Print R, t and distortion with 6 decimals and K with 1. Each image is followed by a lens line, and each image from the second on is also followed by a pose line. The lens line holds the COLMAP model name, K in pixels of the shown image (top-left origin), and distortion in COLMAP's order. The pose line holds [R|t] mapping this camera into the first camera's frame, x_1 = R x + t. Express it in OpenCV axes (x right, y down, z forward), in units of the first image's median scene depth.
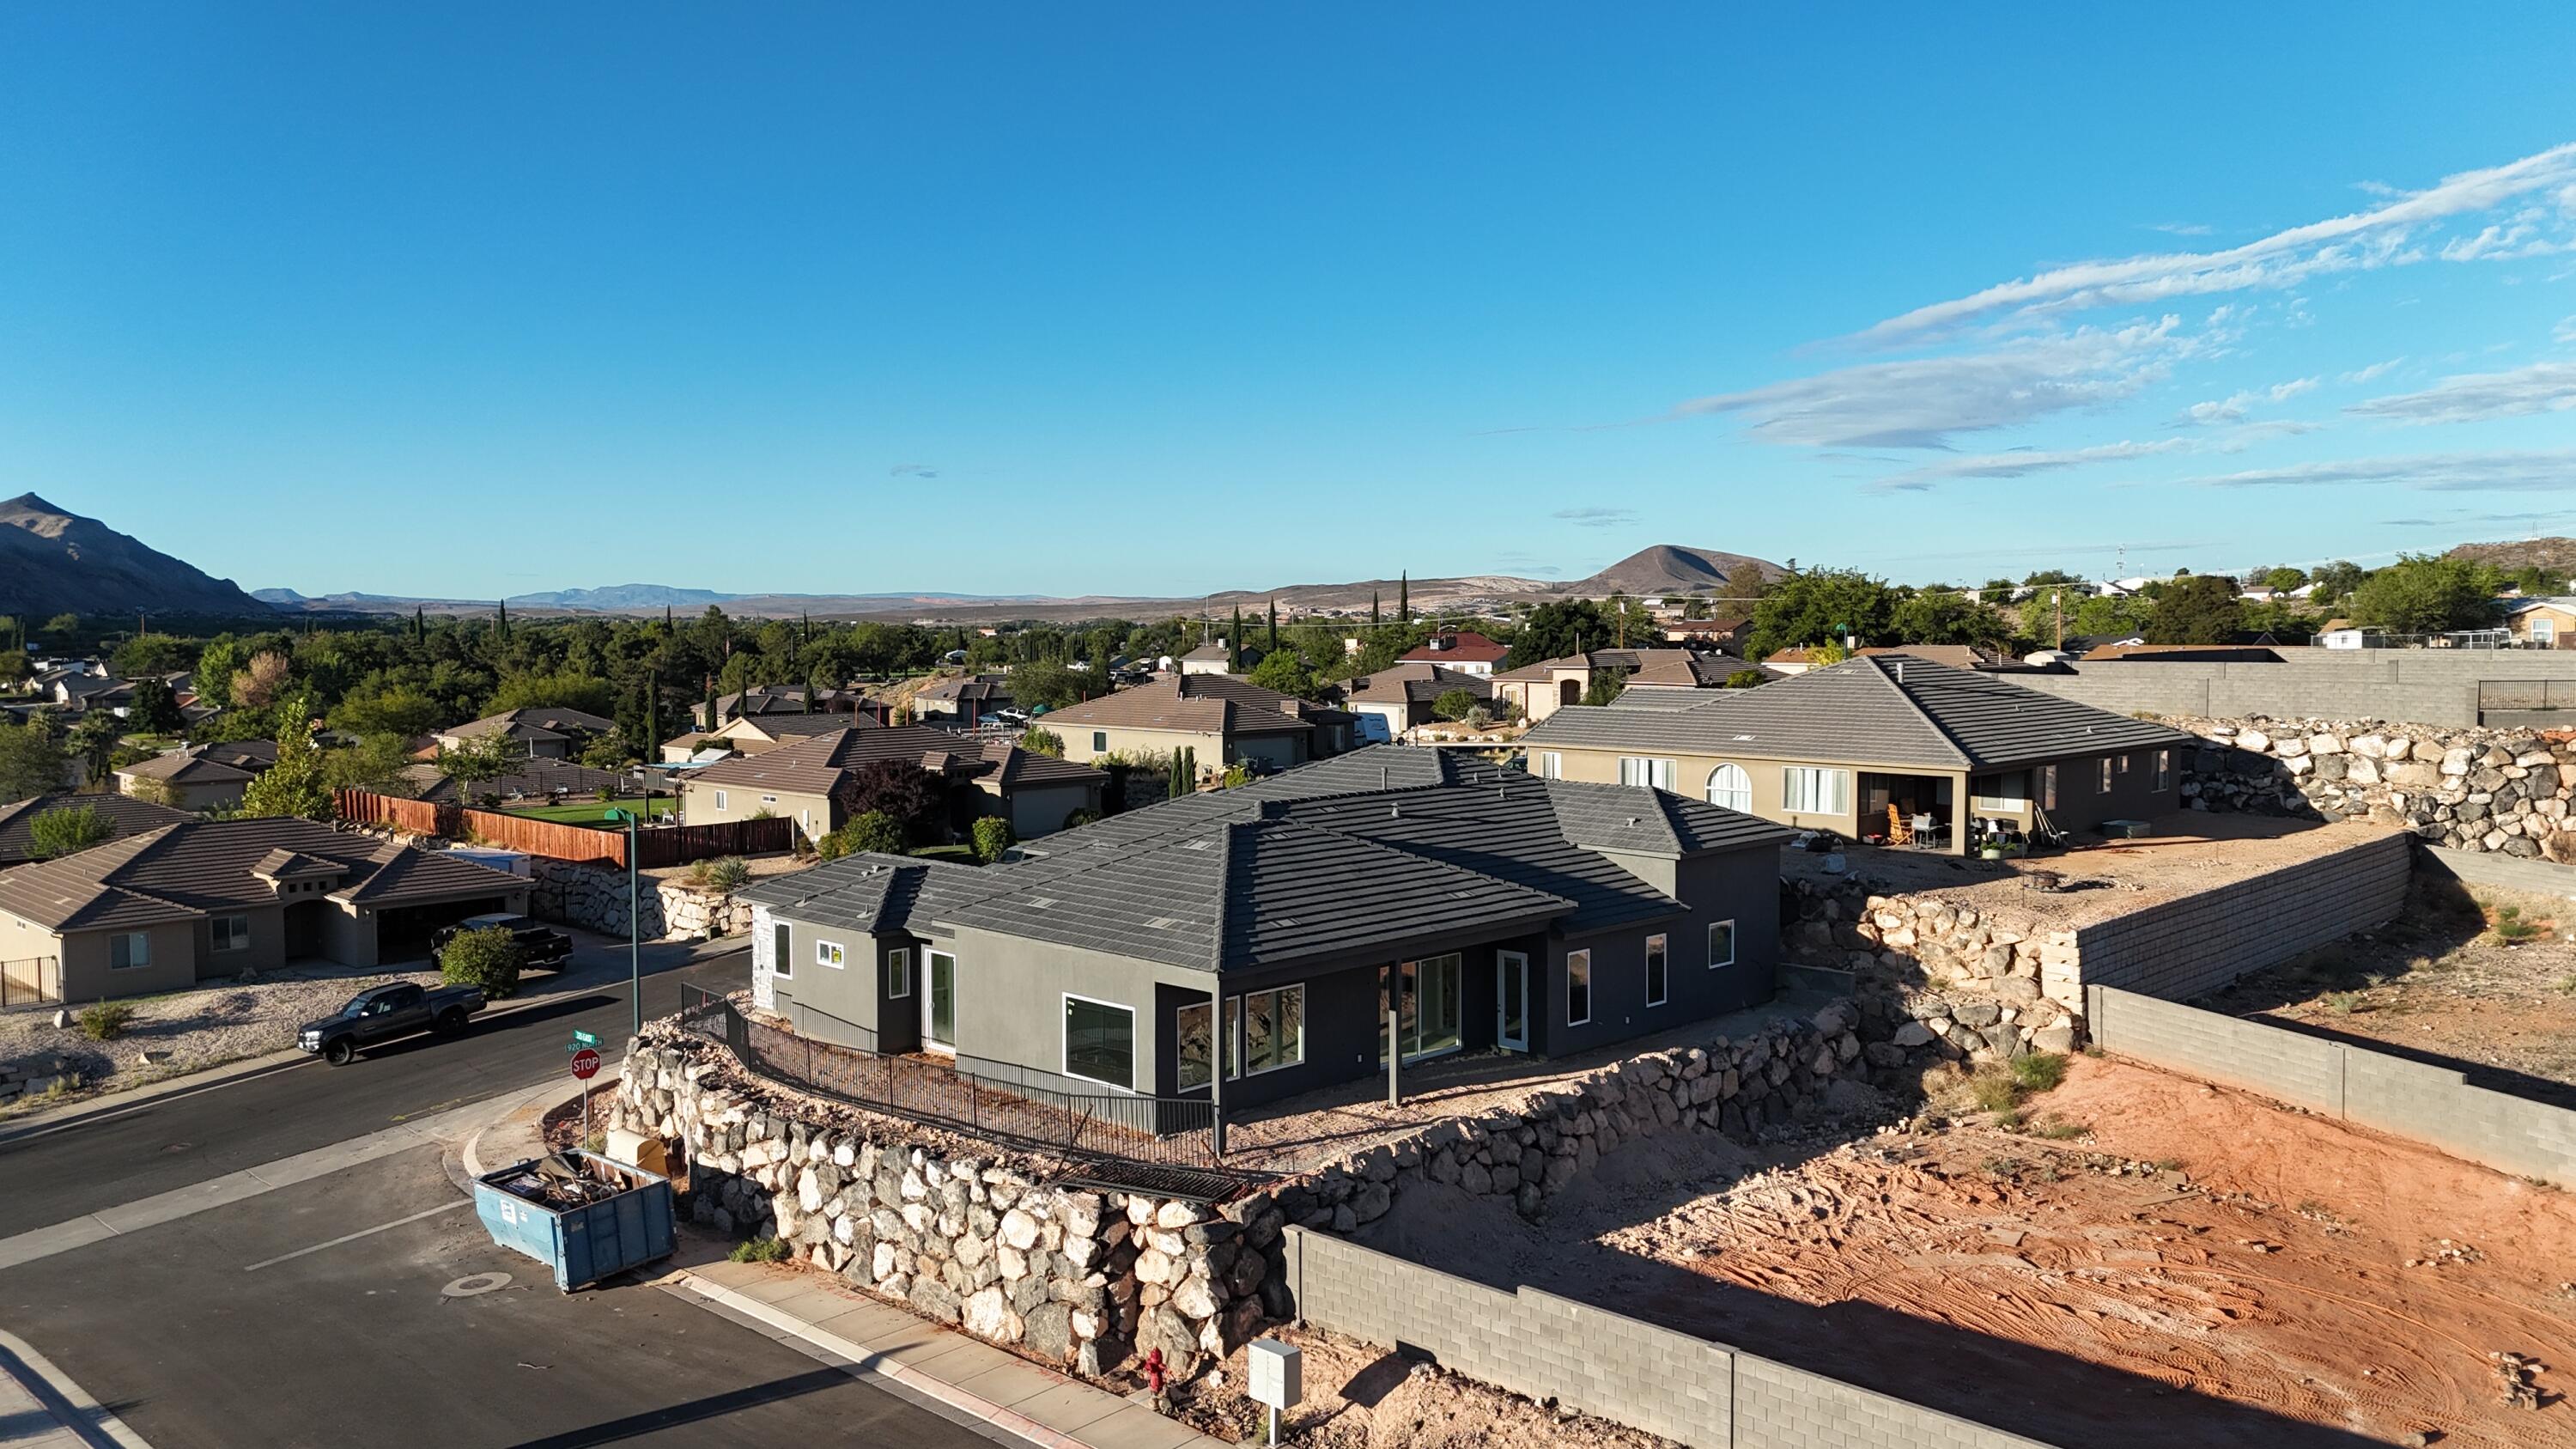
lens RADIAL K [[1891.8, 0, 1292.9], [0, 1891.8, 730.7], [0, 0, 1]] dist [0.093311, -0.094107]
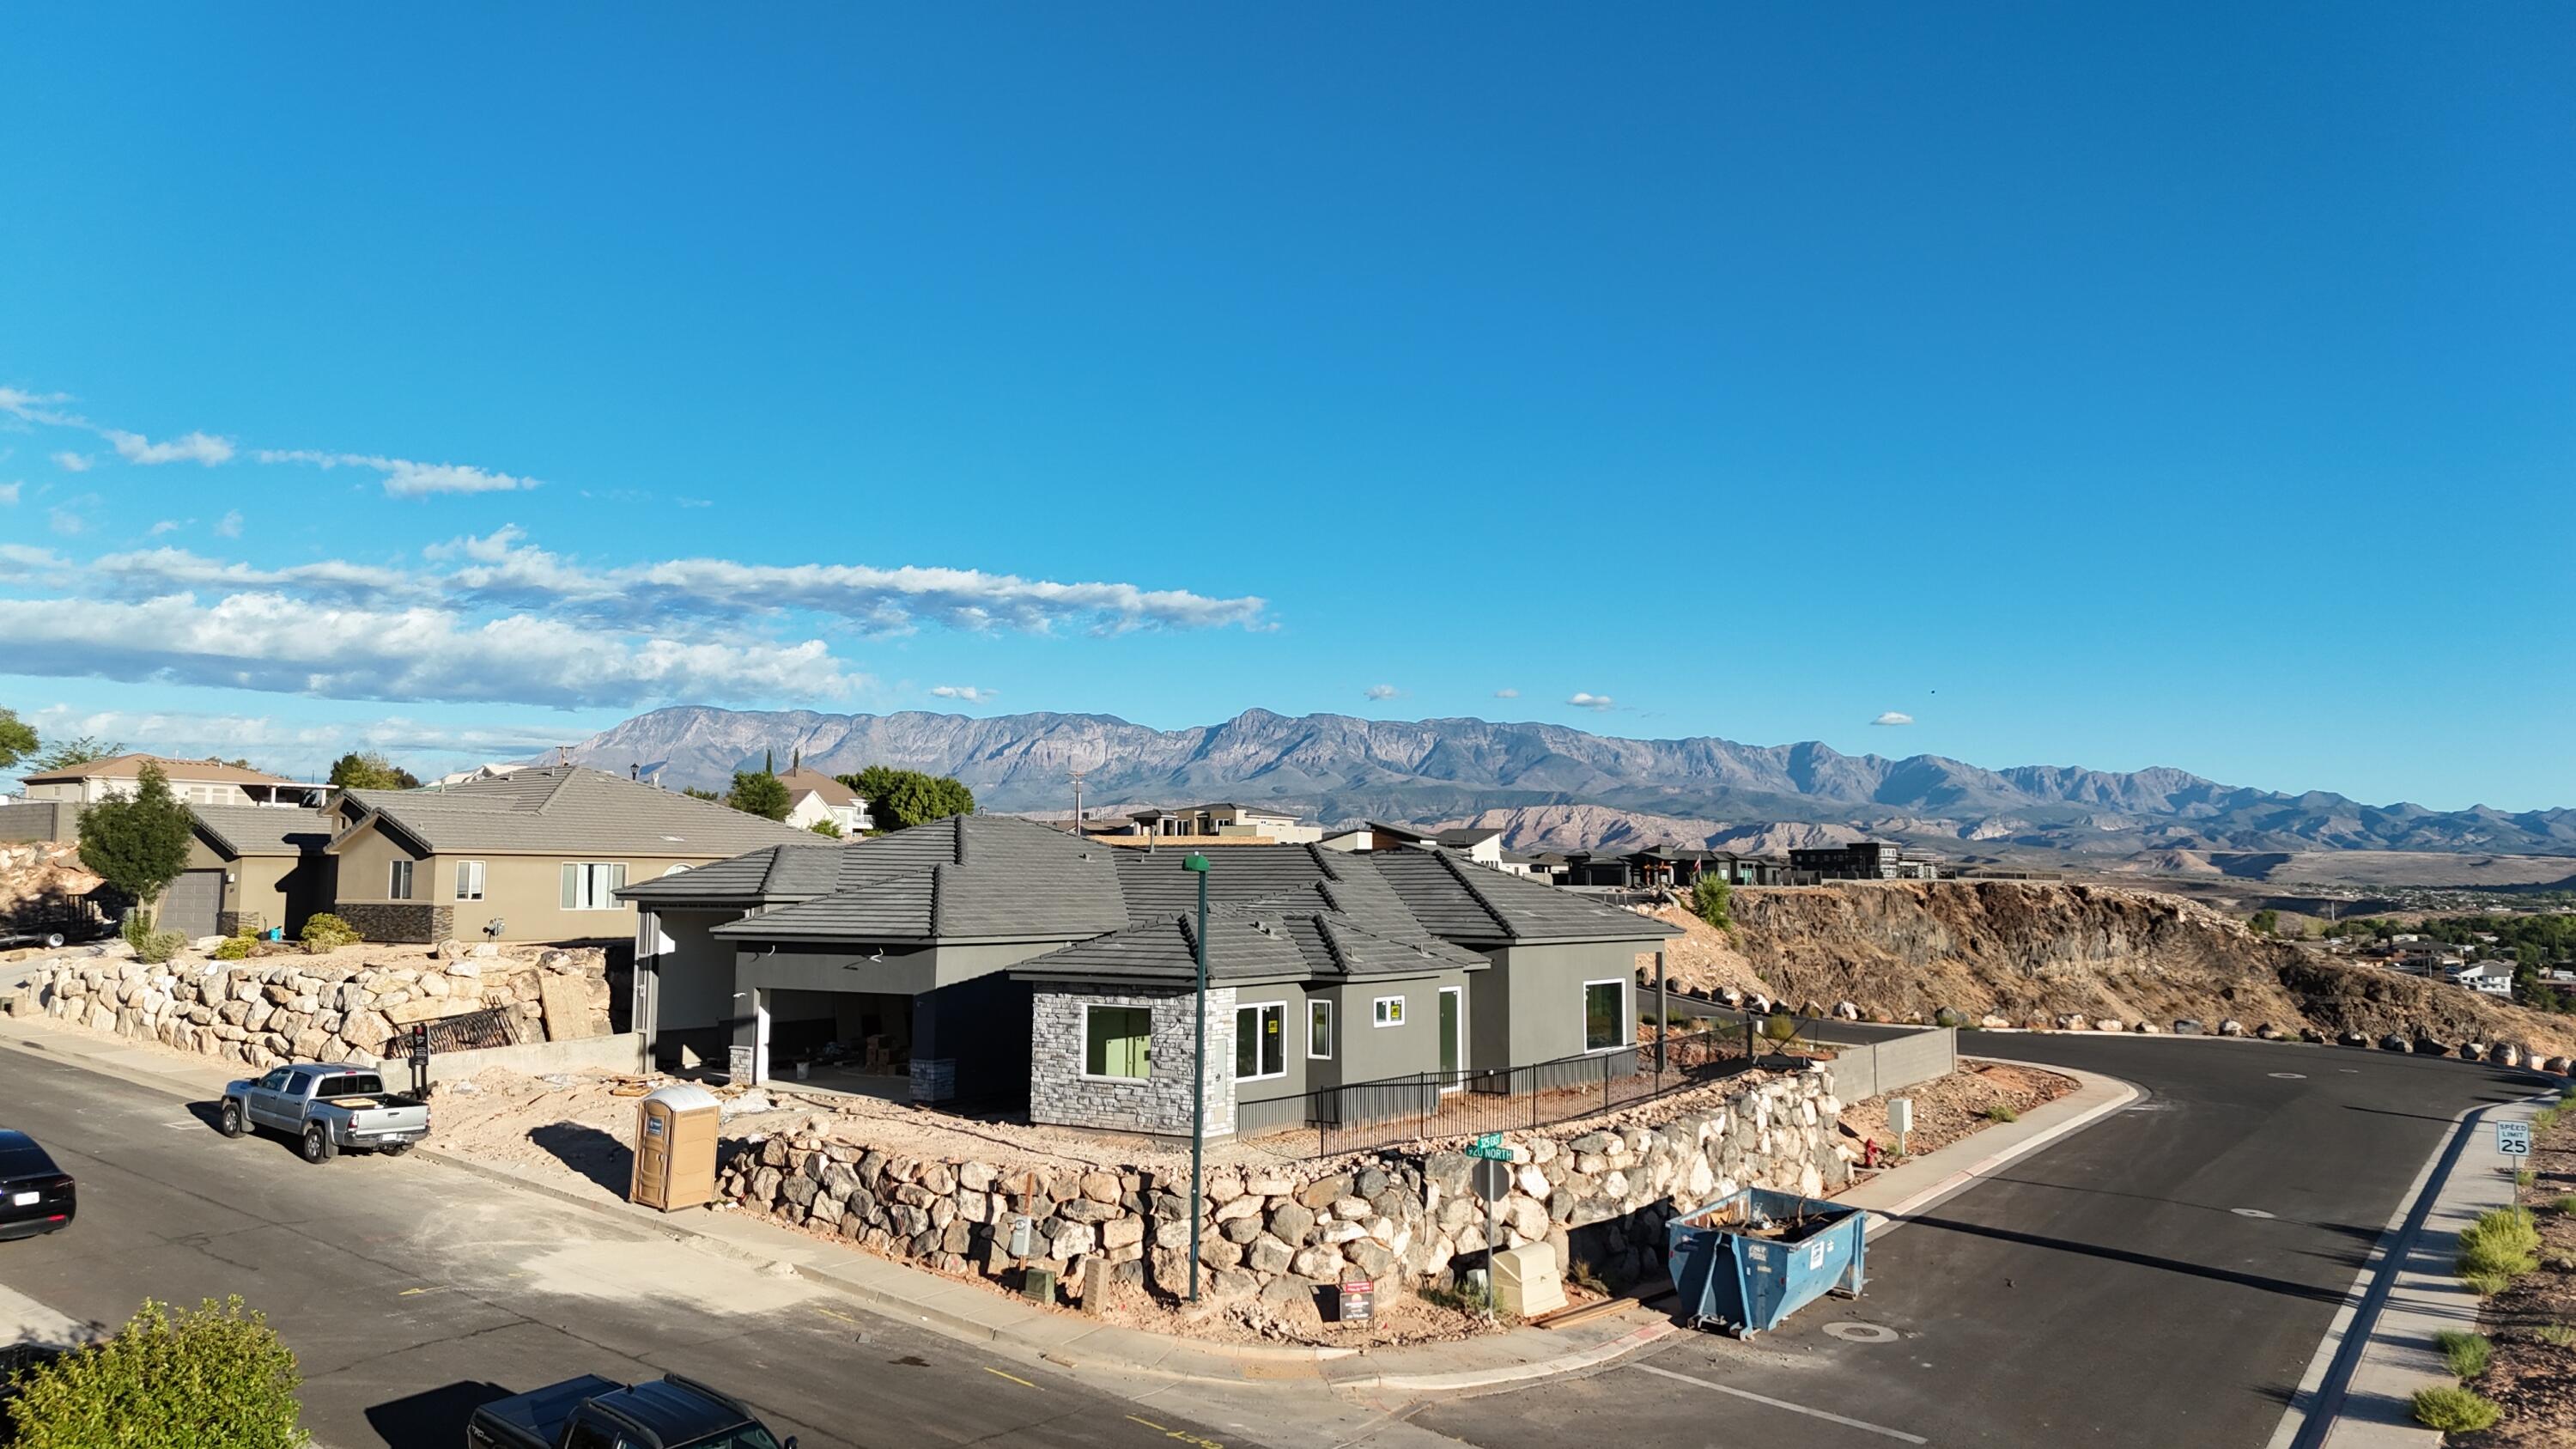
lens RADIAL K [[1886.3, 0, 1288.0], [0, 1886.3, 724.5], [0, 0, 1]] dist [0.077932, -0.055745]
pose [[-0.173789, 0.084873, 0.981119, -1.163899], [0.051845, 0.995686, -0.076950, 0.058971], [-0.983417, 0.037493, -0.177439, 1.293493]]
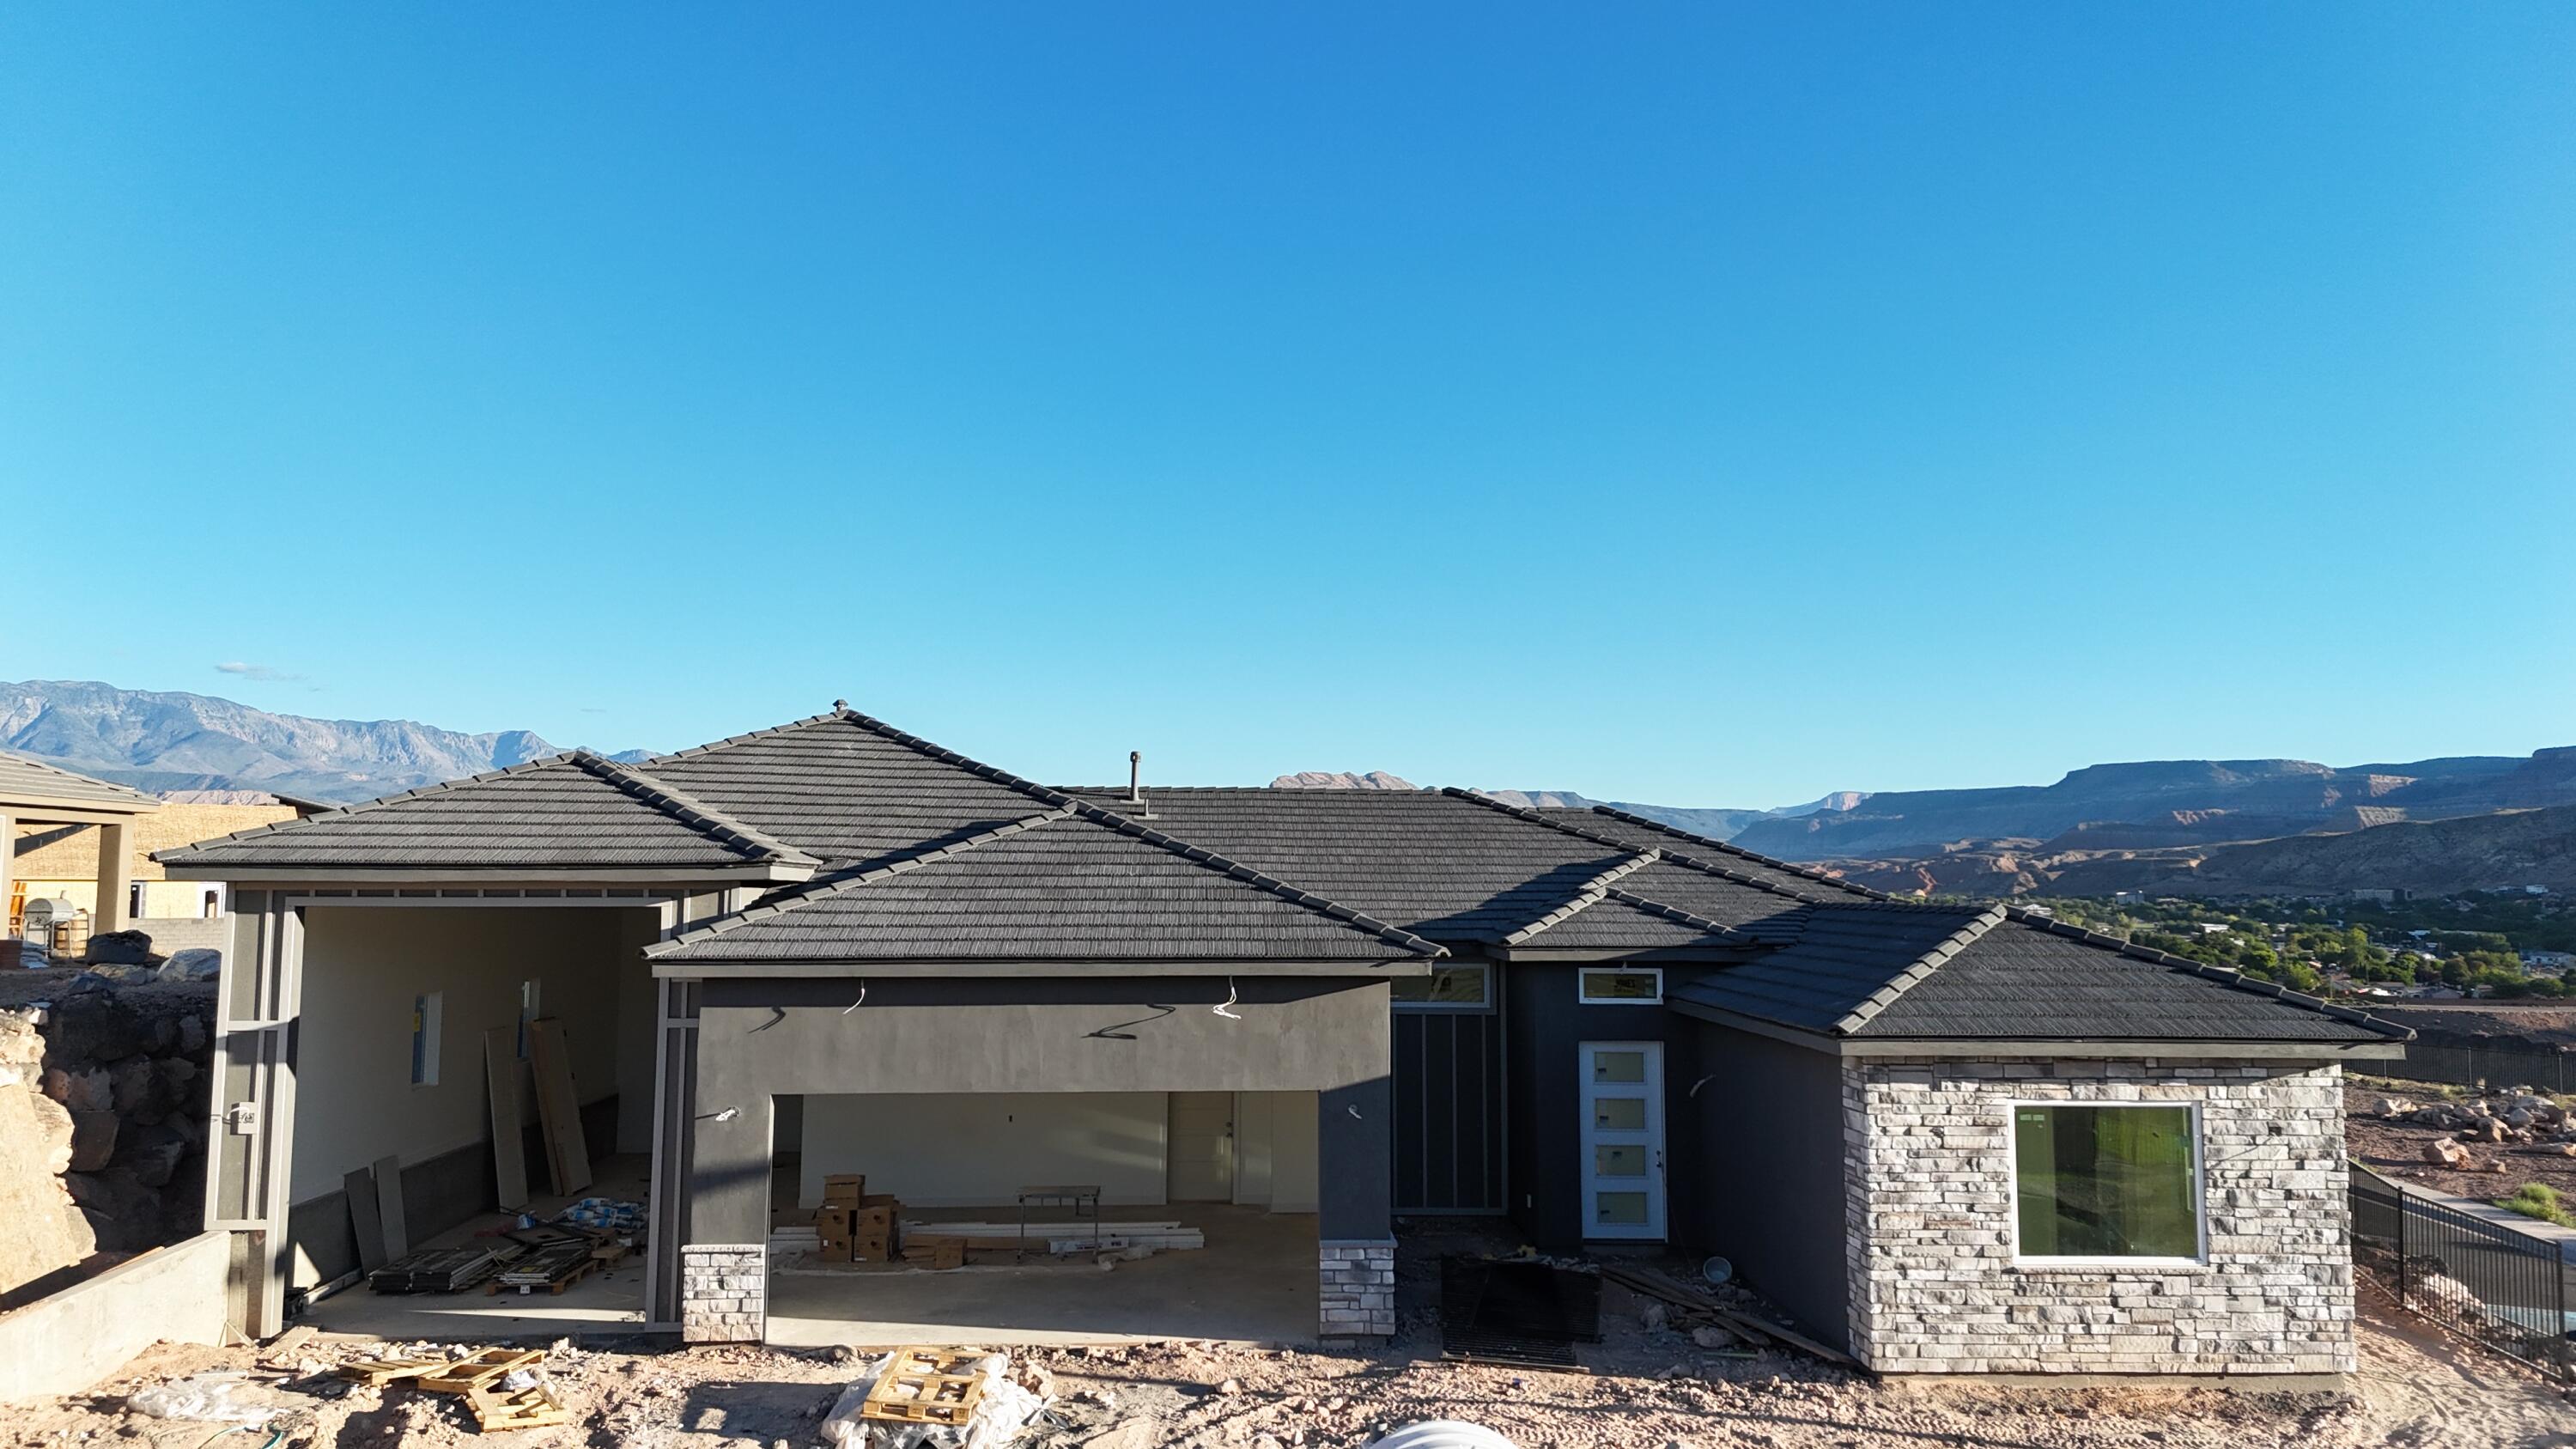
lens RADIAL K [[1886.3, 0, 1288.0], [0, 1886.3, 724.5], [0, 0, 1]] dist [0.077932, -0.055745]
pose [[-0.736594, 0.055864, 0.674024, -0.450145], [0.034151, 0.998384, -0.045426, 0.048435], [-0.675473, -0.010442, -0.737311, 1.637341]]
